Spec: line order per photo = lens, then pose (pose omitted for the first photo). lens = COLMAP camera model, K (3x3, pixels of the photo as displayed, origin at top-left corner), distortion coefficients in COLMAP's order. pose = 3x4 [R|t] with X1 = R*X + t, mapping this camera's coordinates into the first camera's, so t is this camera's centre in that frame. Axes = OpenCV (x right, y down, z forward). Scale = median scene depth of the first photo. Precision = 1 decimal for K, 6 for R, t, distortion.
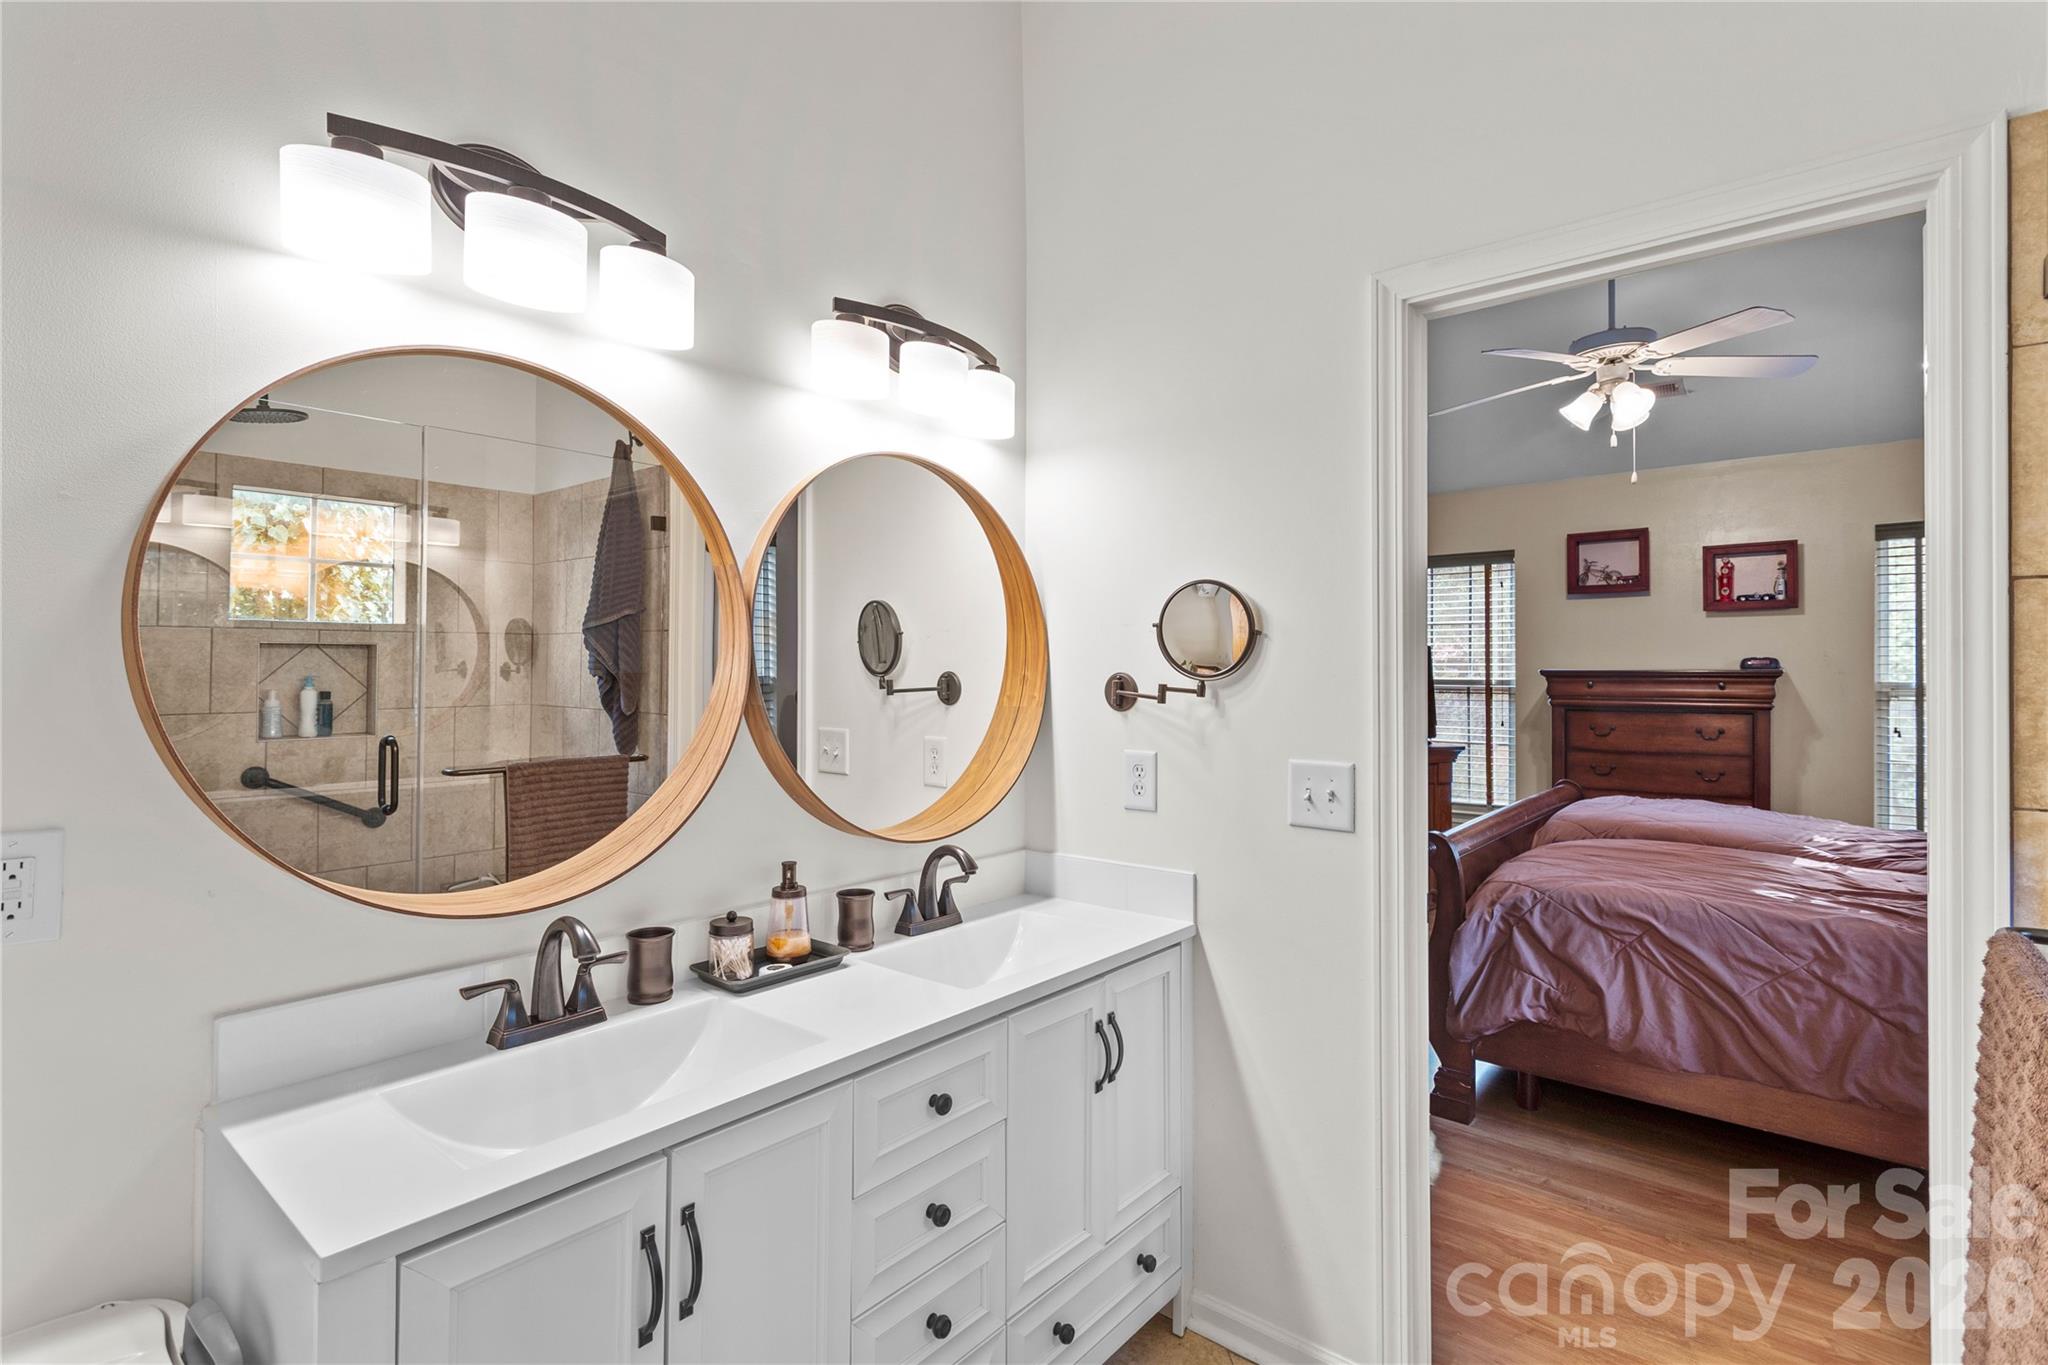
lens RADIAL K [[960.7, 0, 1026.7], [0, 960.7, 667.7], [0, 0, 1]] dist [0.000296, 0.003248]
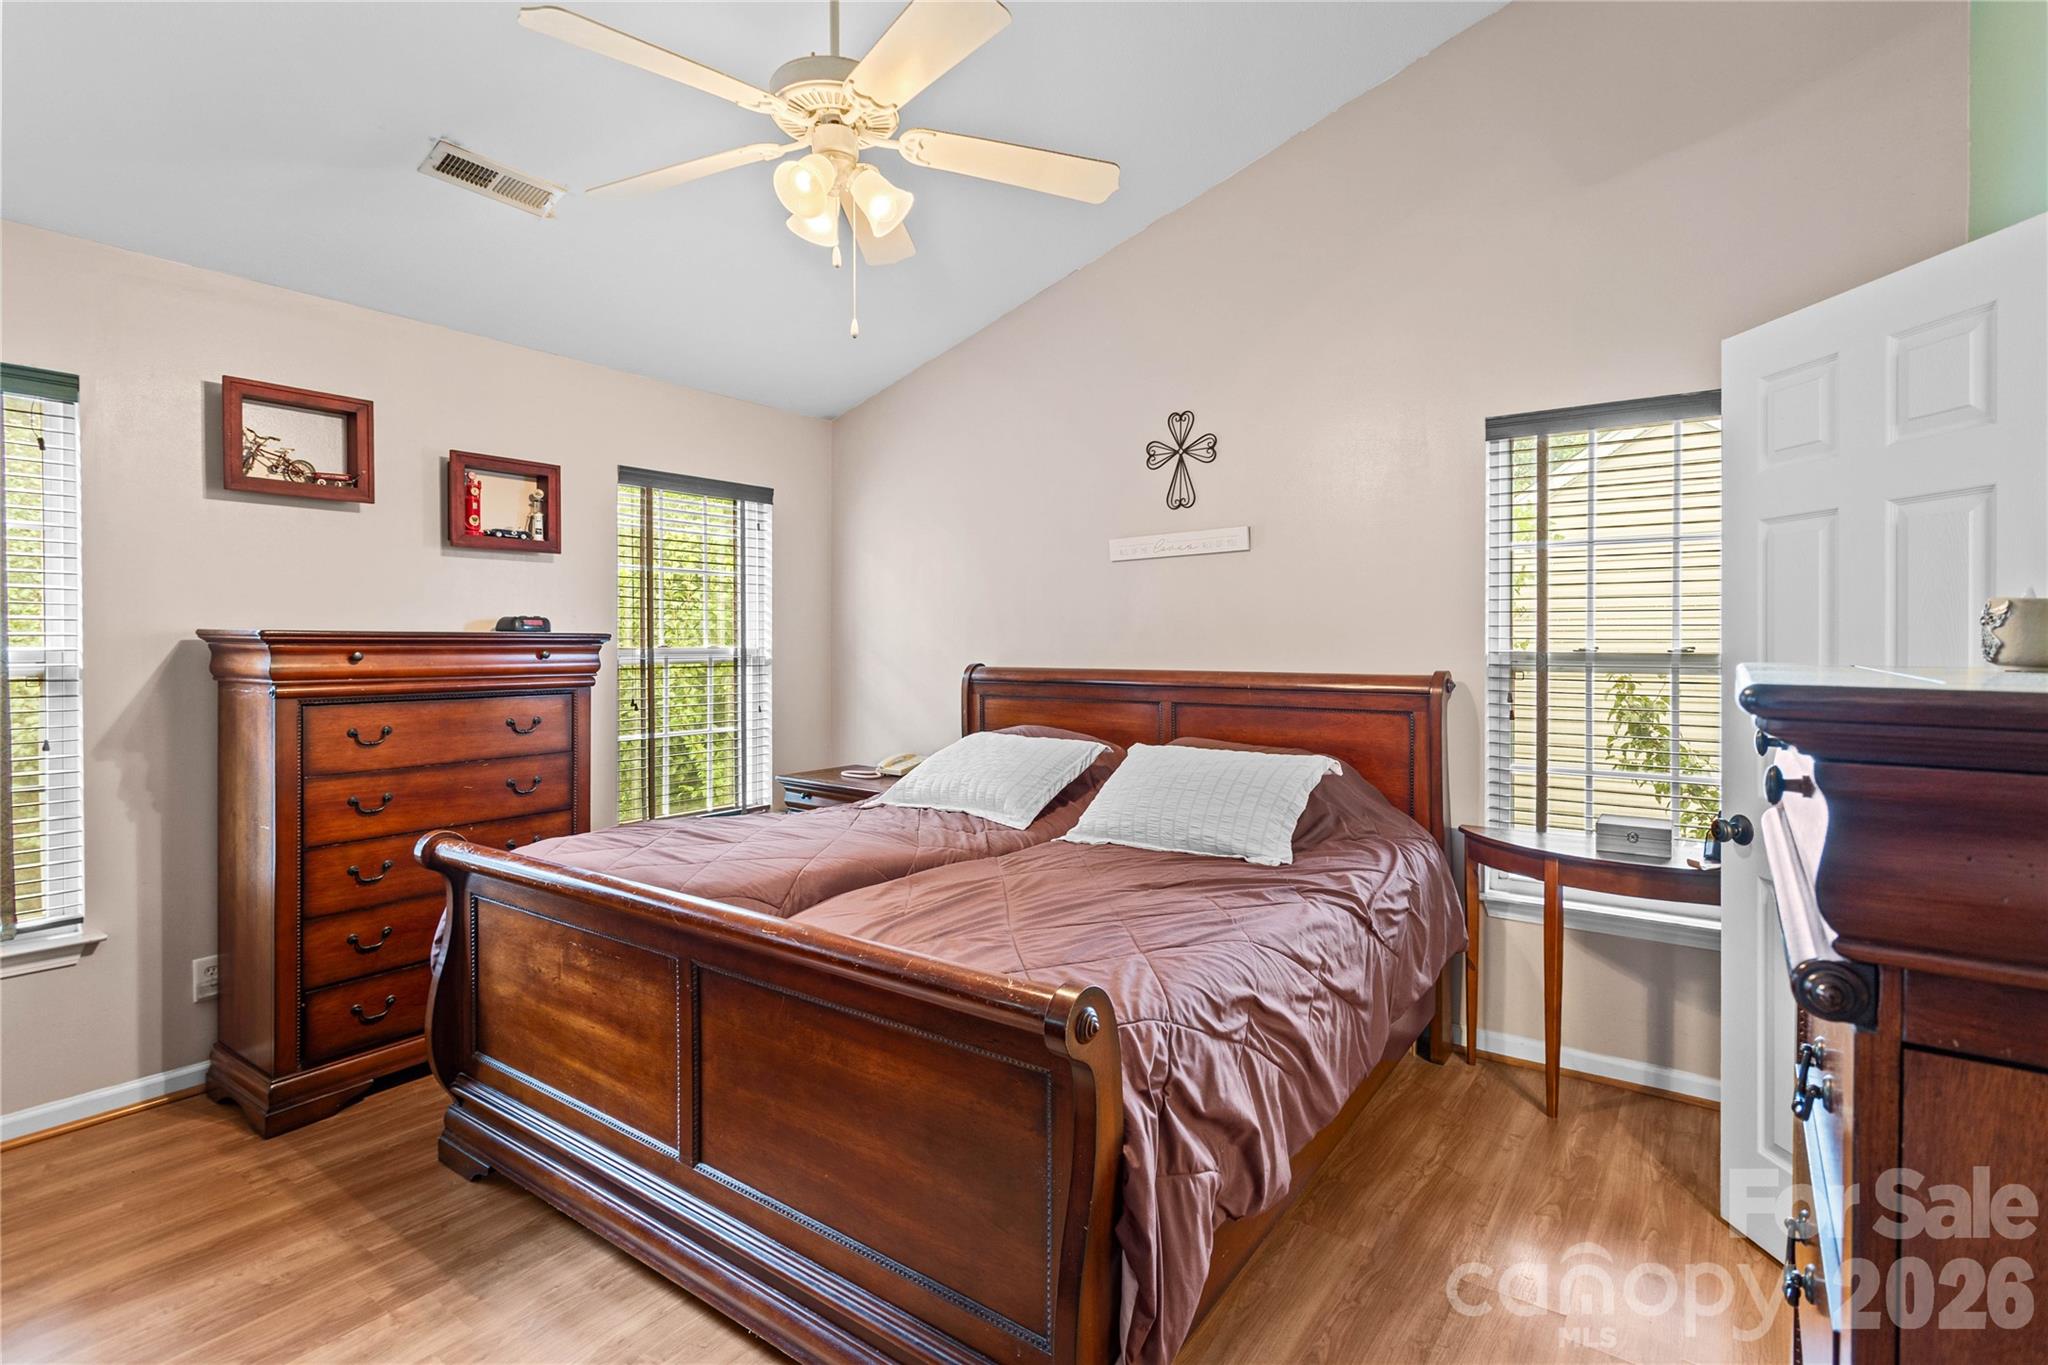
lens RADIAL K [[960.7, 0, 1077.1], [0, 960.7, 638.7], [0, 0, 1]] dist [0.000296, 0.003248]
pose [[-0.101147, 0.002090, 0.994869, -0.024249], [-0.007061, 0.999971, -0.002819, 0.010237], [-0.994846, -0.007310, -0.101129, 1.133038]]
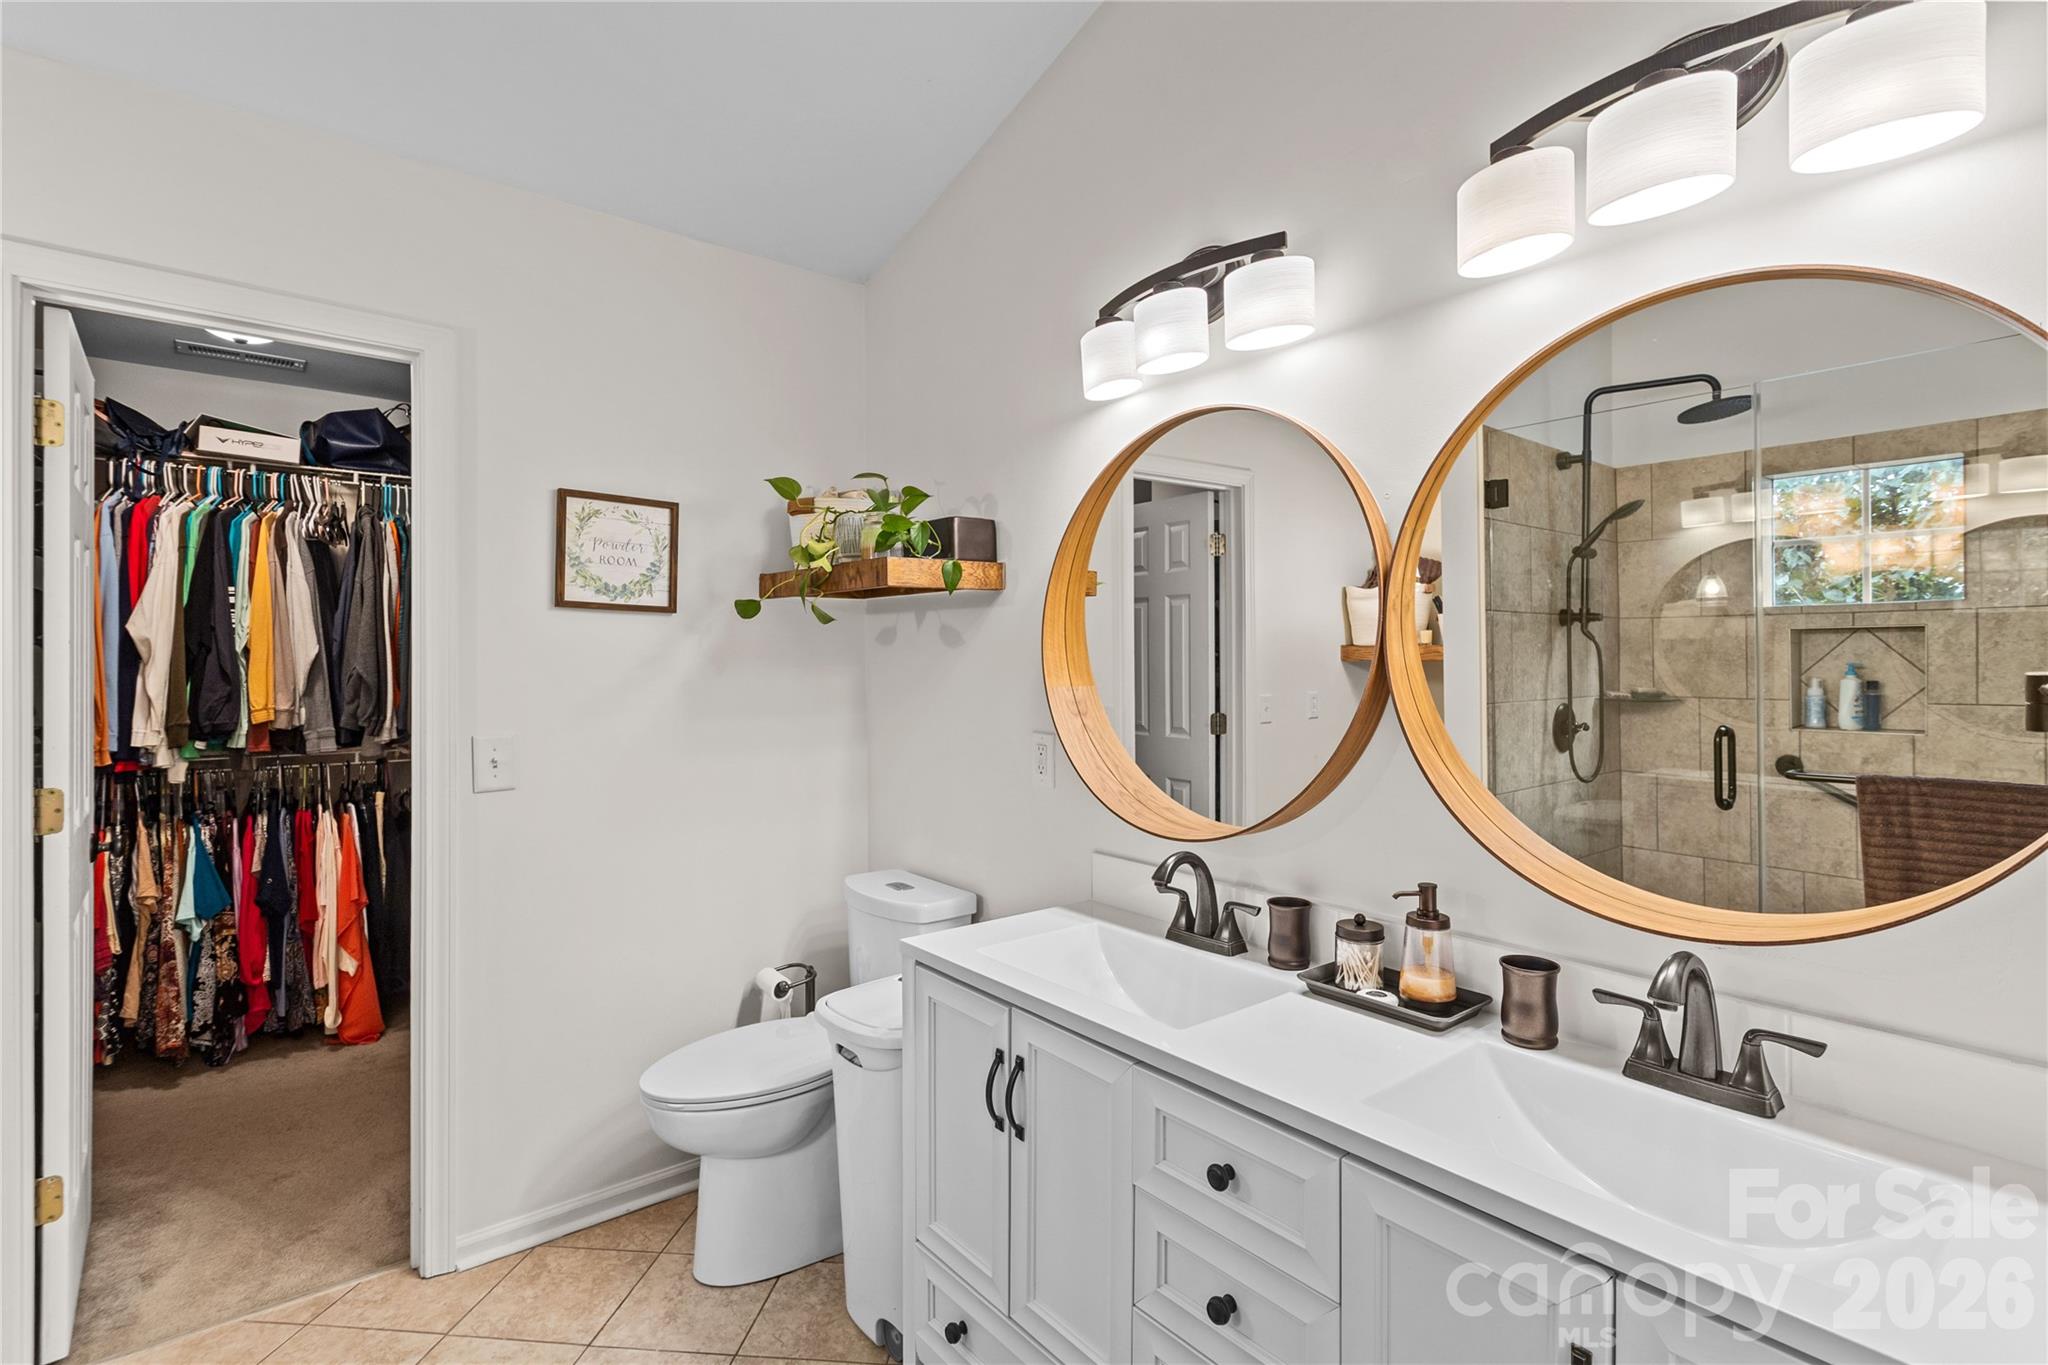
lens RADIAL K [[960.7, 0, 1036.2], [0, 960.7, 664.8], [0, 0, 1]] dist [0.000296, 0.003248]
pose [[-0.175394, -0.000956, -0.984498, 0.377618], [0.005231, 0.999985, -0.001902, 0.009672], [0.984484, -0.005483, -0.175386, 0.503081]]
